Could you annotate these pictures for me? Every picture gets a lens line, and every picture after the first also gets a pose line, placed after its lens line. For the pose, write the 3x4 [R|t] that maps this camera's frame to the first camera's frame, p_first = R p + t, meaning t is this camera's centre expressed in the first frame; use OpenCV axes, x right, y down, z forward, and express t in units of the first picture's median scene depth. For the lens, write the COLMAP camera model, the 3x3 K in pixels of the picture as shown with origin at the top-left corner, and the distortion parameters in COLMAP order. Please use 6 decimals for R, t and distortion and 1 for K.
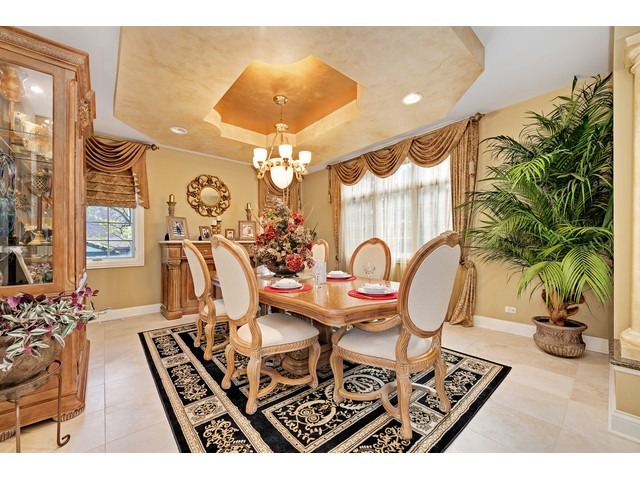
lens RADIAL K [[259.9, 0, 320.0], [0, 259.9, 240.0], [0, 0, 1]] dist [0.002151, 0.000156]
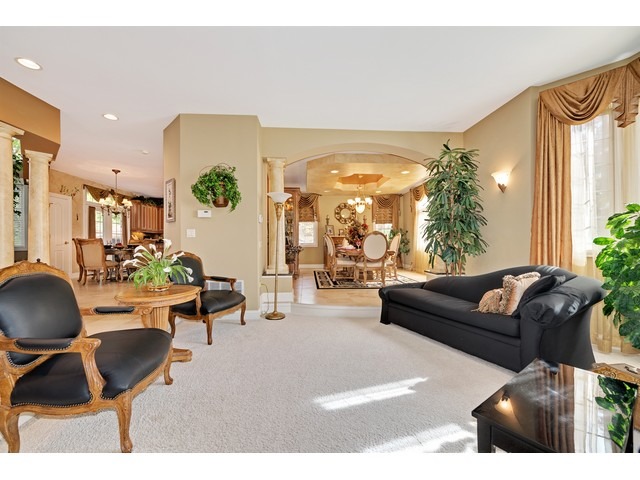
lens RADIAL K [[259.9, 0, 320.0], [0, 259.9, 240.0], [0, 0, 1]] dist [0.002151, 0.000156]
pose [[0.800391, -0.000094, -0.599479, 0.690878], [0.000797, 0.999999, 0.000907, 0.032758], [0.599478, -0.001204, 0.800390, -0.791925]]
